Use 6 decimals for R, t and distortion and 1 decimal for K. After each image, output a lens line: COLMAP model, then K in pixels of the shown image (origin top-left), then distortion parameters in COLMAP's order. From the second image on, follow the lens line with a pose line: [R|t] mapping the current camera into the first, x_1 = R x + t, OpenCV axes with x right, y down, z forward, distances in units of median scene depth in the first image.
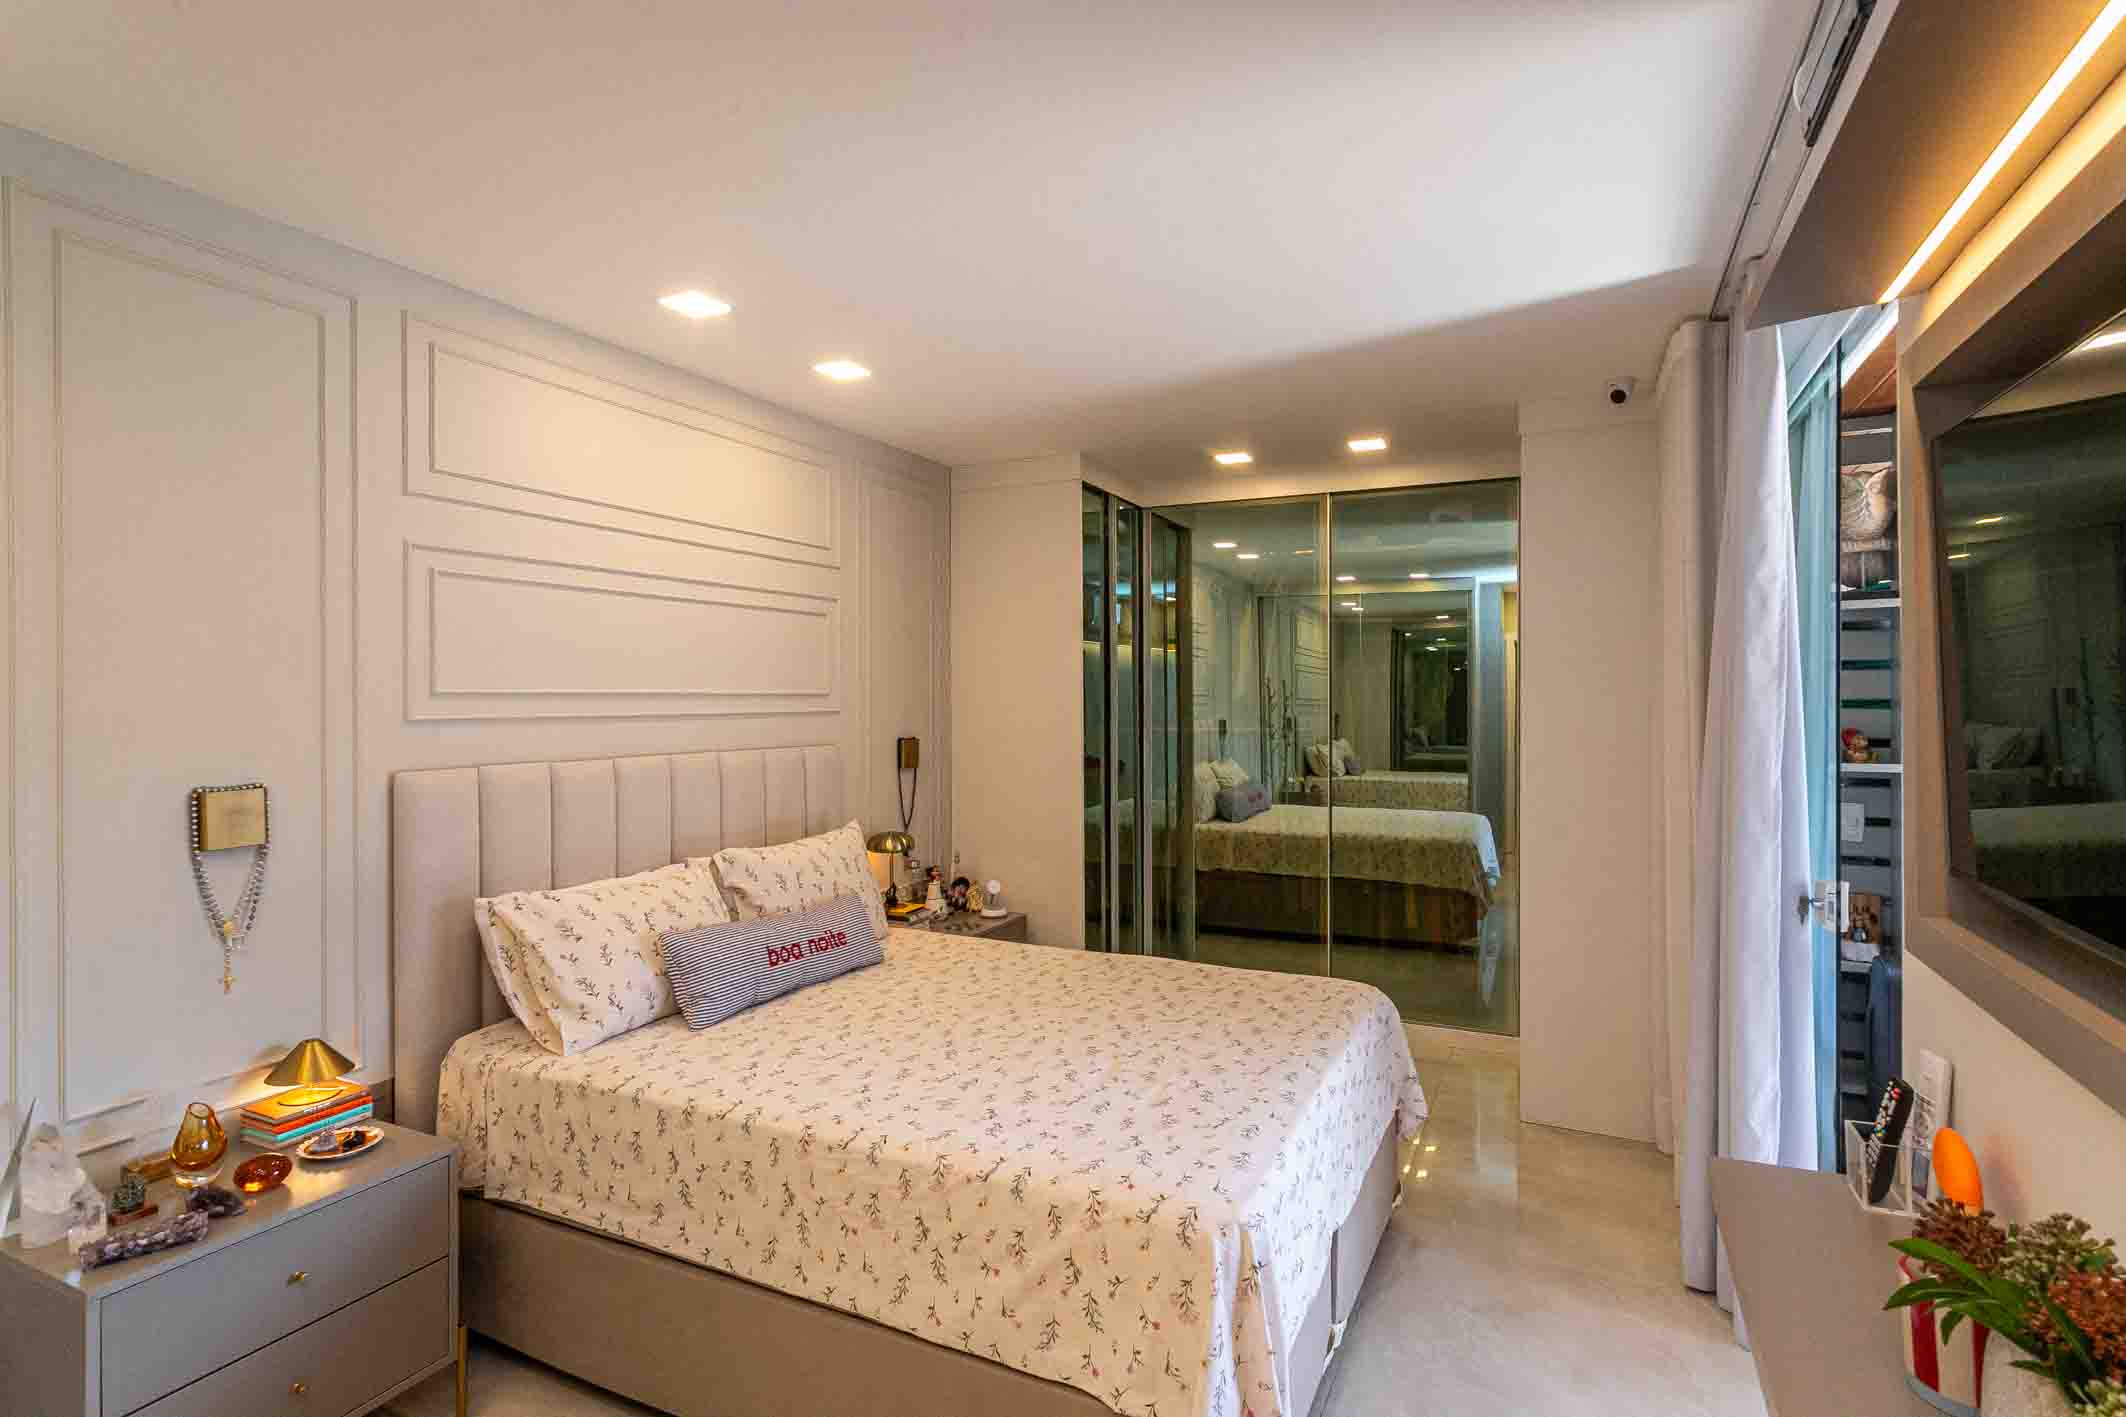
lens RADIAL K [[1043.3, 0, 1063.0], [0, 1043.3, 708.5], [0, 0, 1]] dist [0.001447, 0.000104]
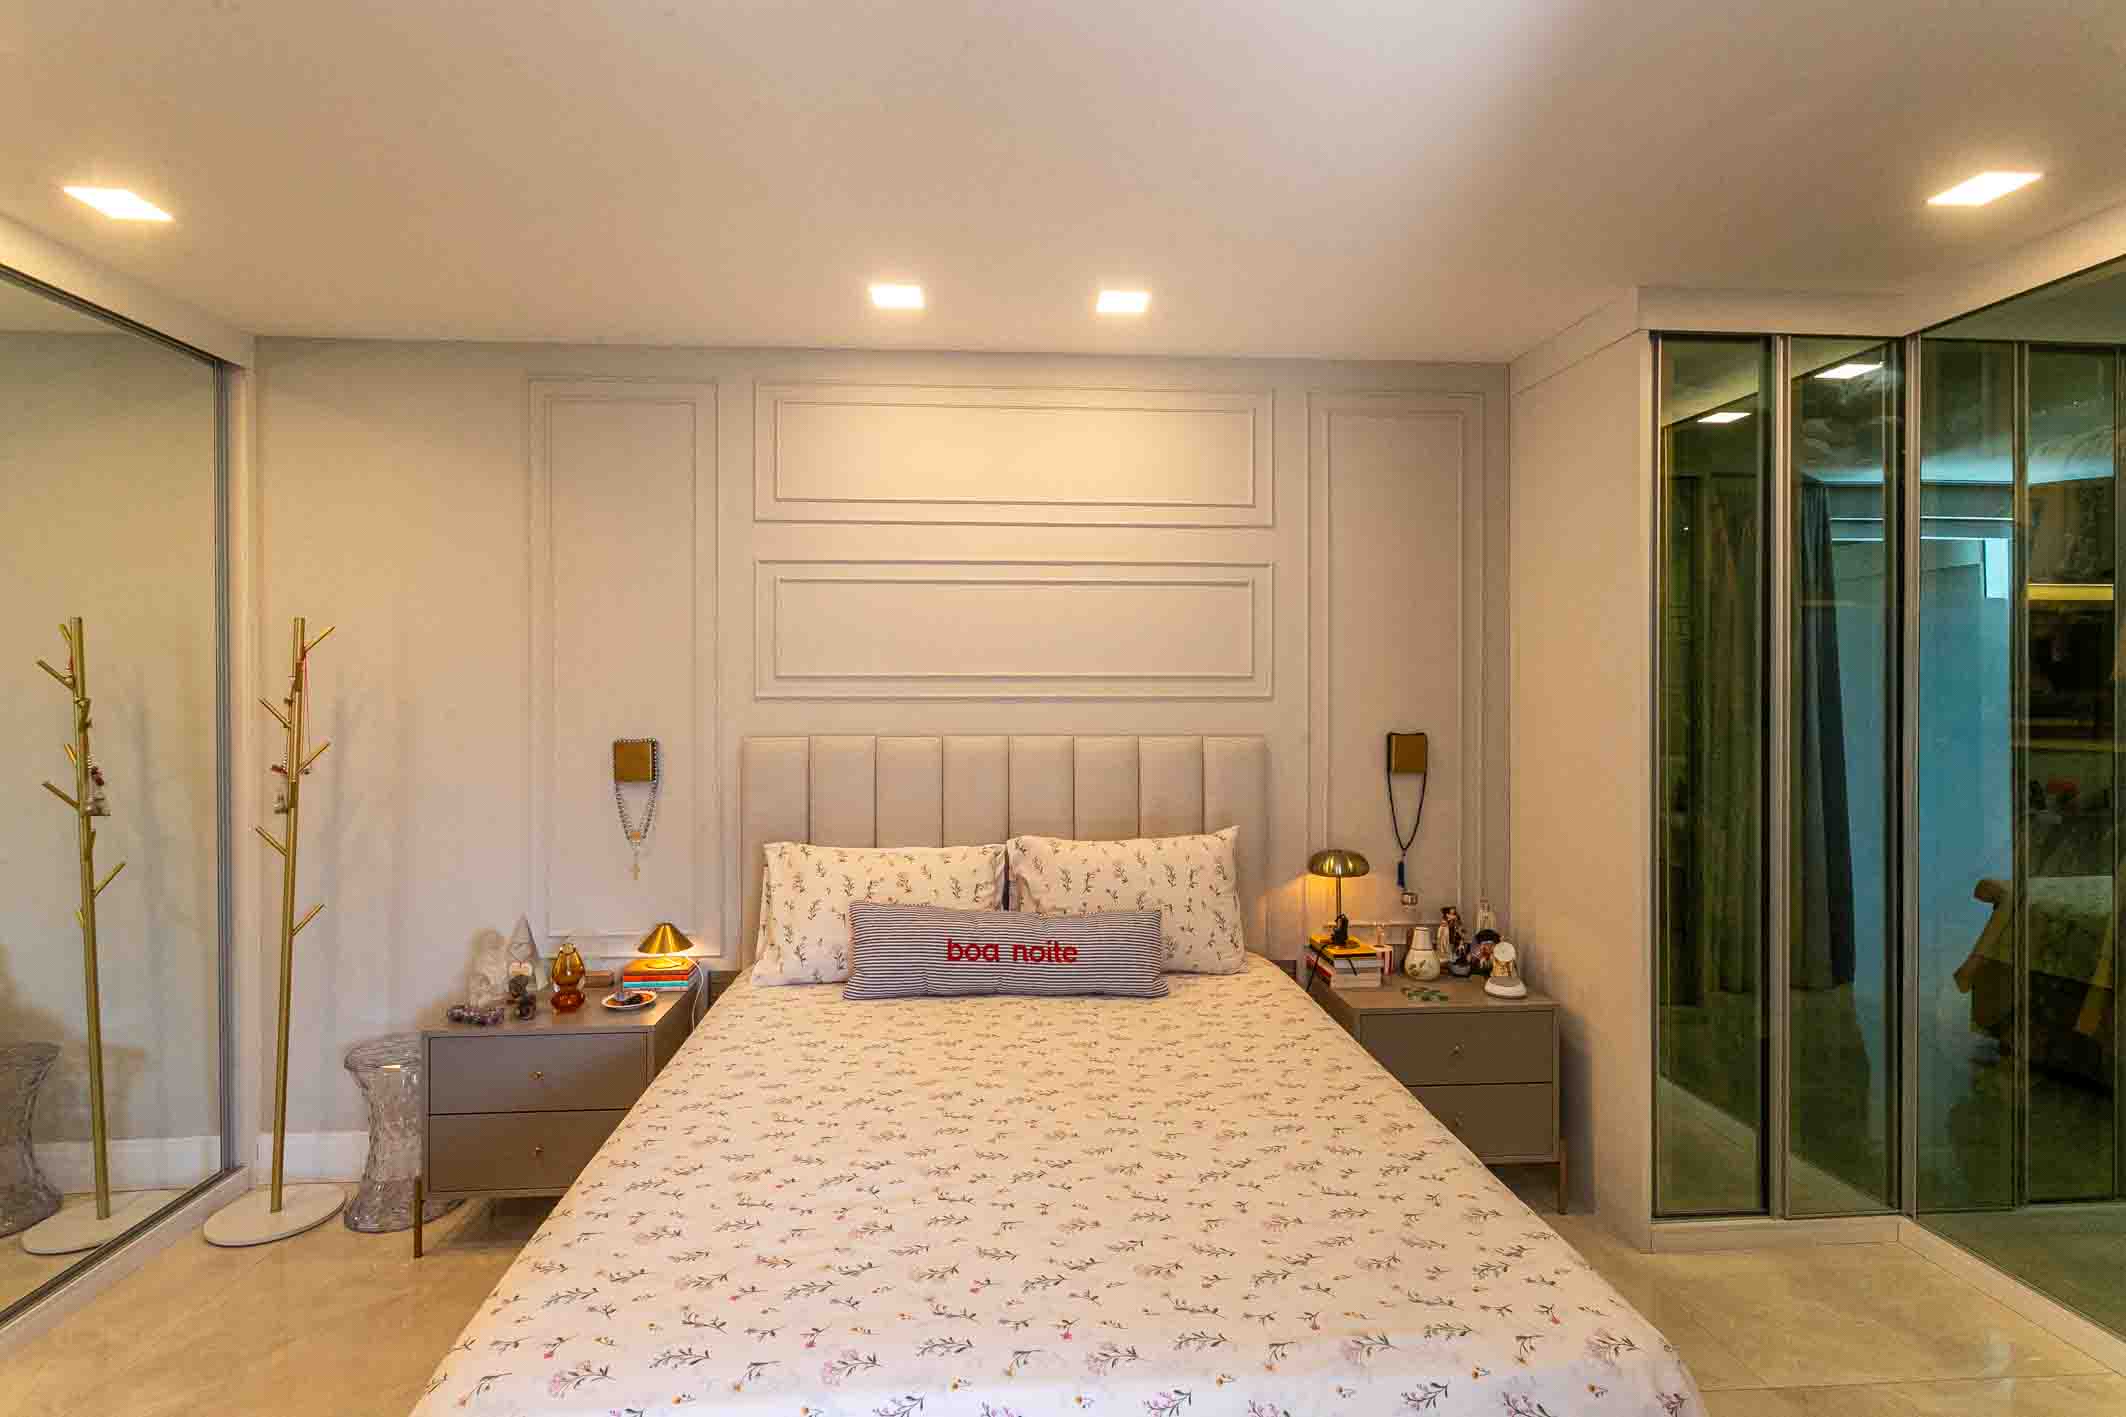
lens RADIAL K [[1025.3, 0, 1048.2], [0, 1025.3, 695.4], [0, 0, 1]] dist [0.001753, -0.000964]
pose [[0.488548, 0.012169, -0.872452, 0.577966], [-0.010985, 0.999909, 0.007796, -0.004420], [0.872468, 0.005775, 0.488638, 0.612462]]
